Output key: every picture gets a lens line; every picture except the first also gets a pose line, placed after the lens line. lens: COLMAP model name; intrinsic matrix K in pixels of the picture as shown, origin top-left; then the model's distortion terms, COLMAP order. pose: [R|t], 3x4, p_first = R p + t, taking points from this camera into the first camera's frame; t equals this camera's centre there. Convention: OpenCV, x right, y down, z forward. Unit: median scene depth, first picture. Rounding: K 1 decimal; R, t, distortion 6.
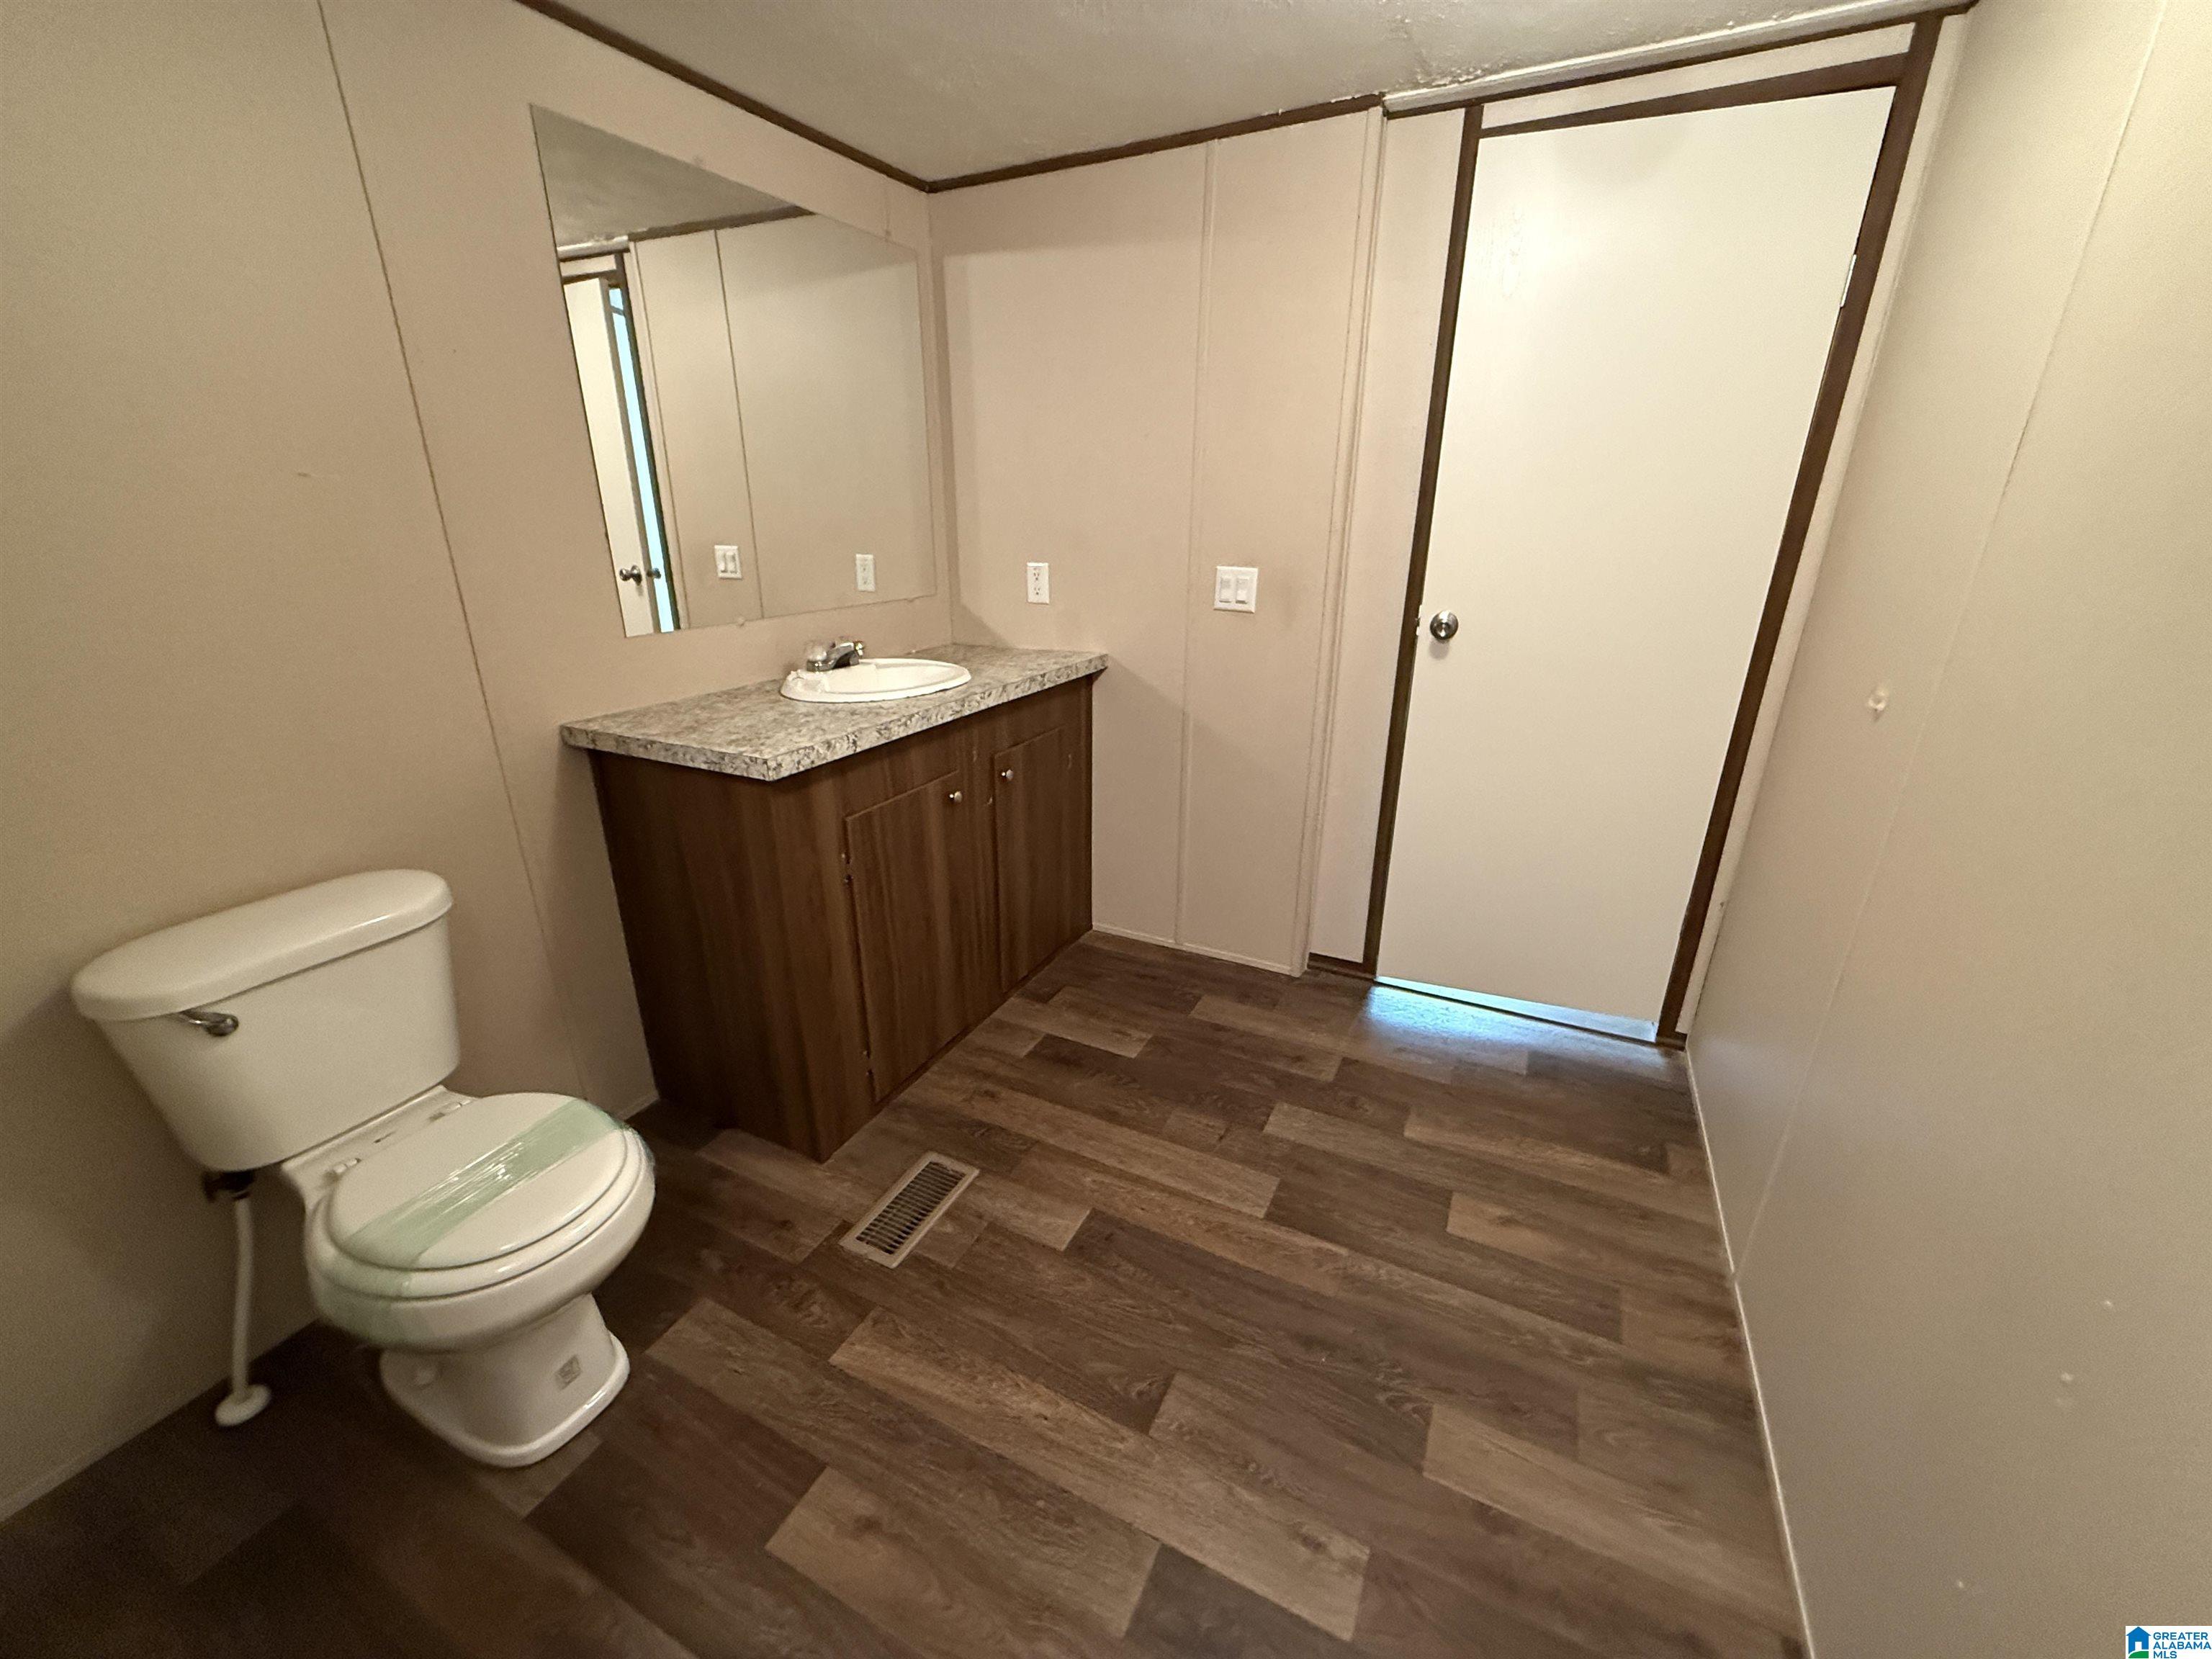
lens RADIAL K [[888.0, 0, 1102.8], [0, 888.0, 821.9], [0, 0, 1]] dist [0.001550, -0.000033]
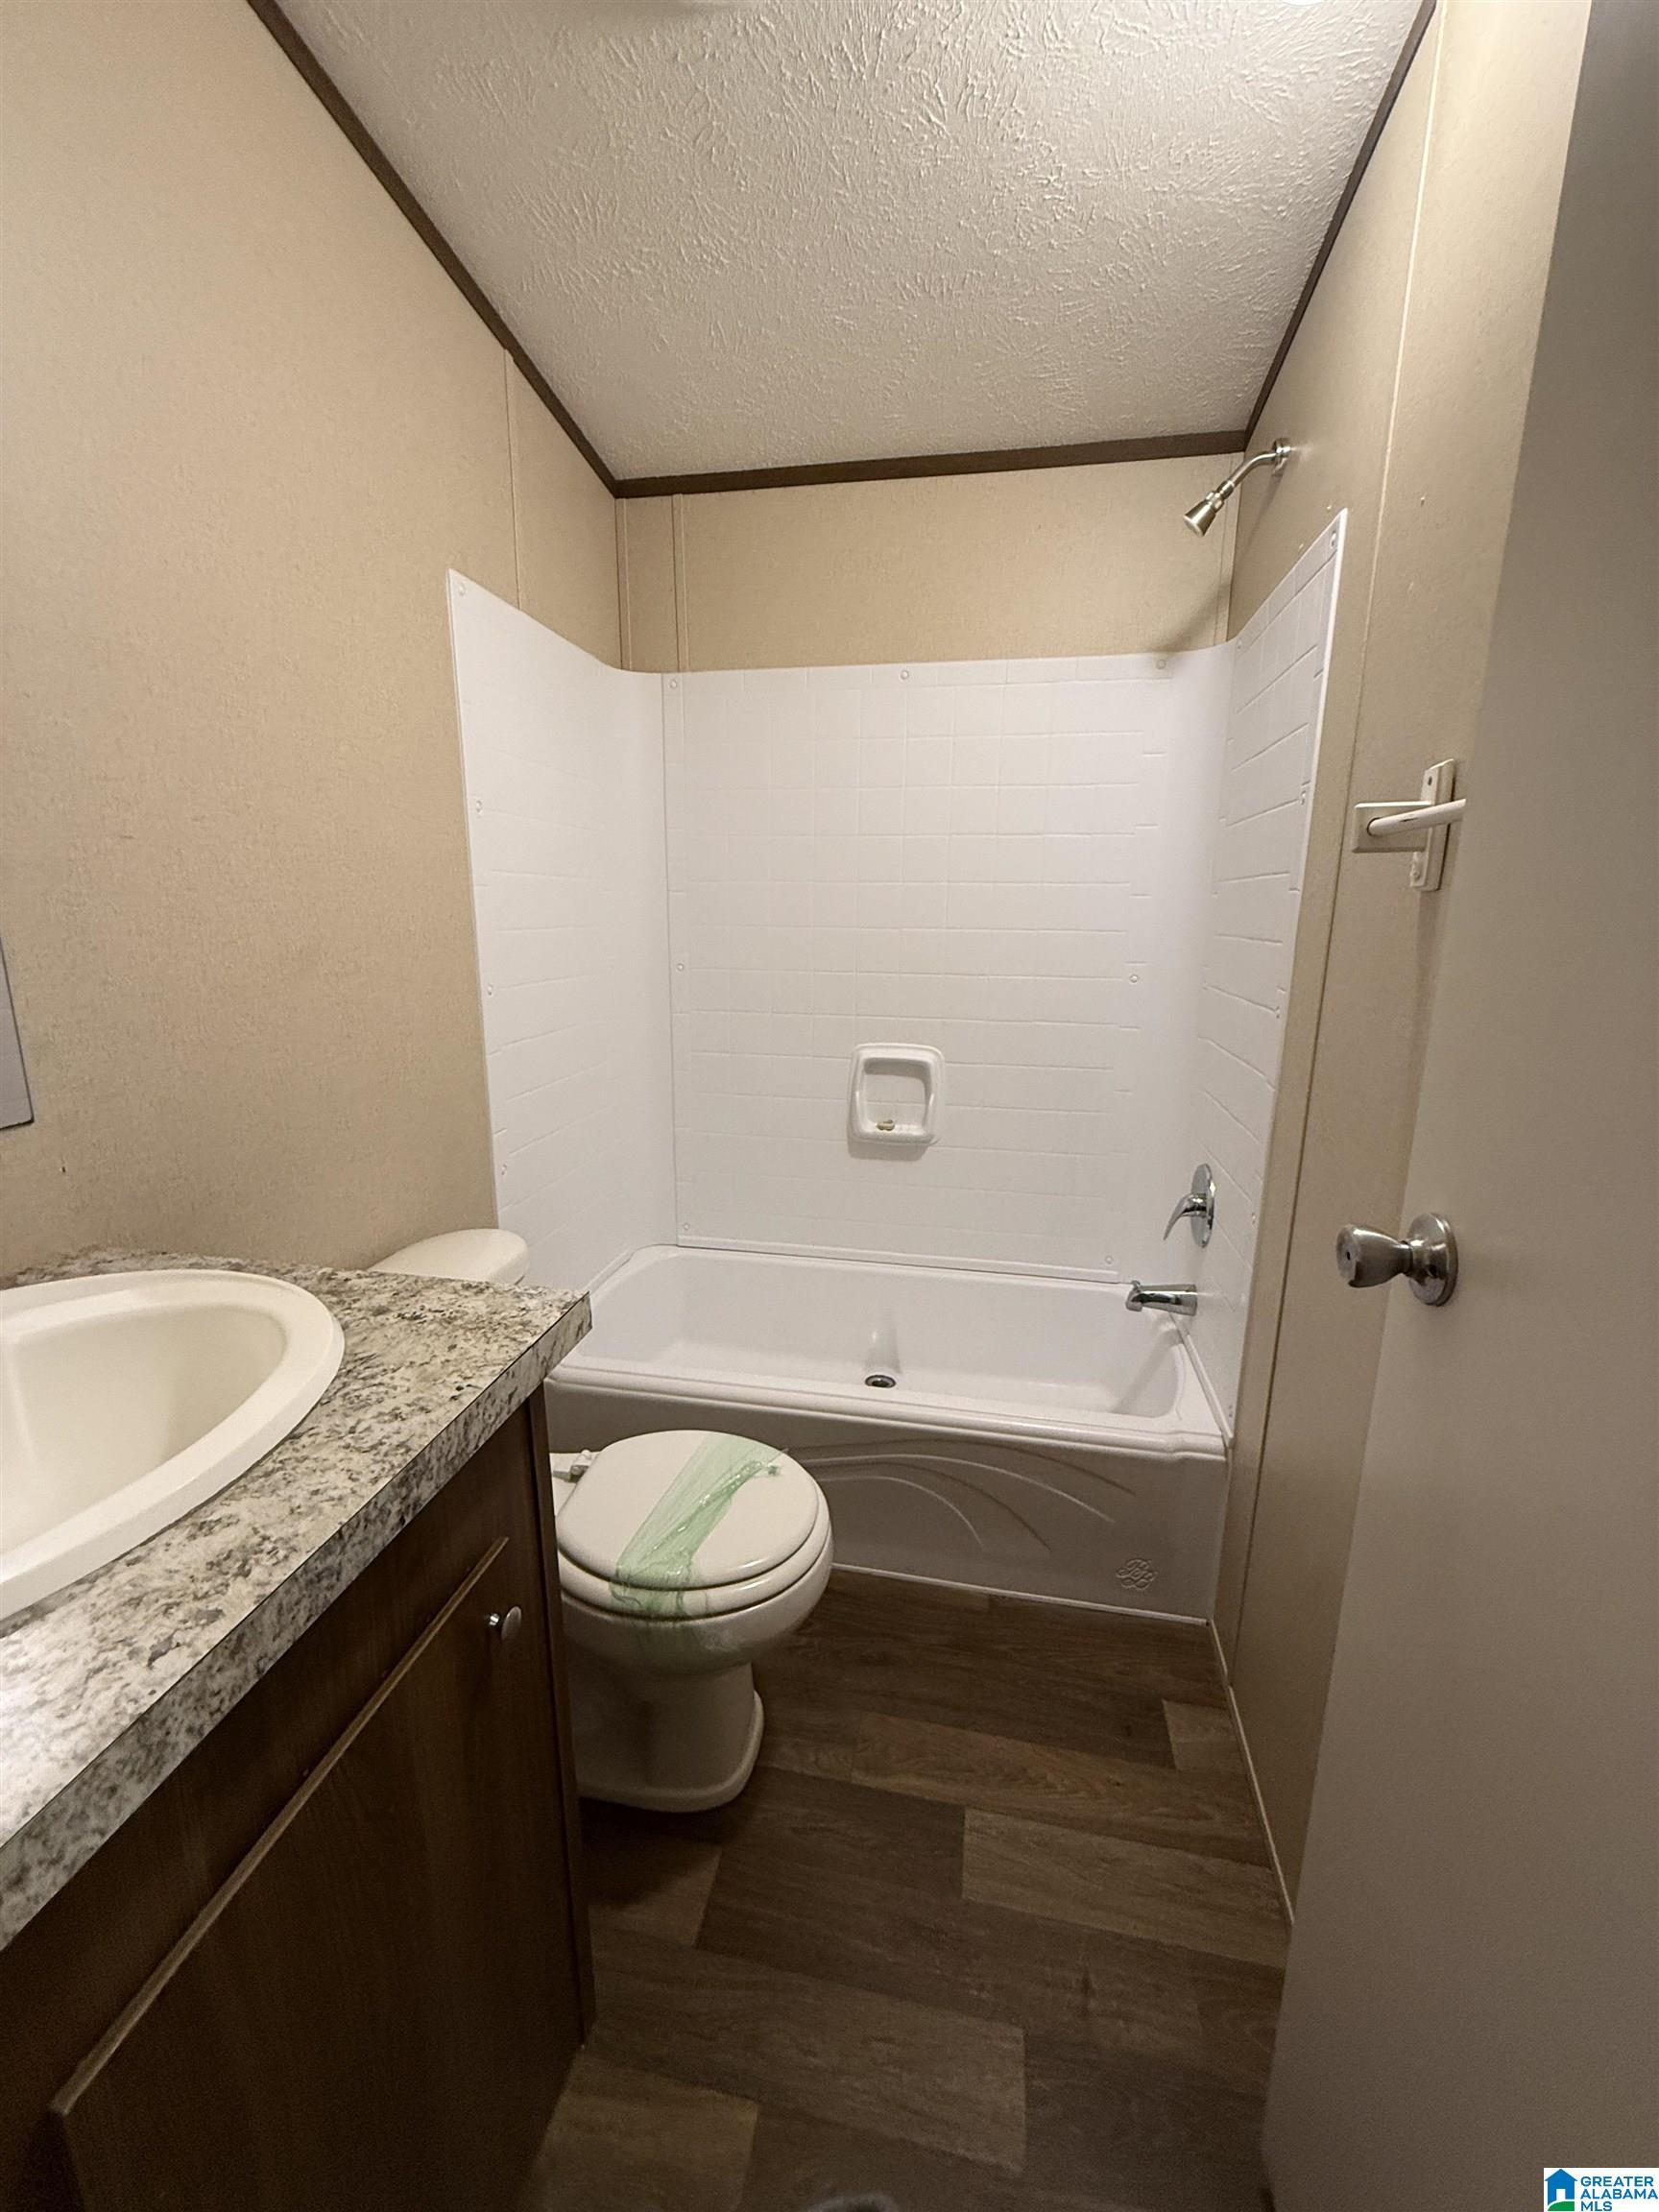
lens RADIAL K [[888.0, 0, 827.1], [0, 888.0, 1104.0], [0, 0, 1]] dist [0.001550, -0.000033]
pose [[-0.963040, 0.047281, -0.265176, 0.499967], [-0.100962, 0.849340, 0.518101, -0.459315], [0.249720, 0.525725, -0.813175, 1.374340]]
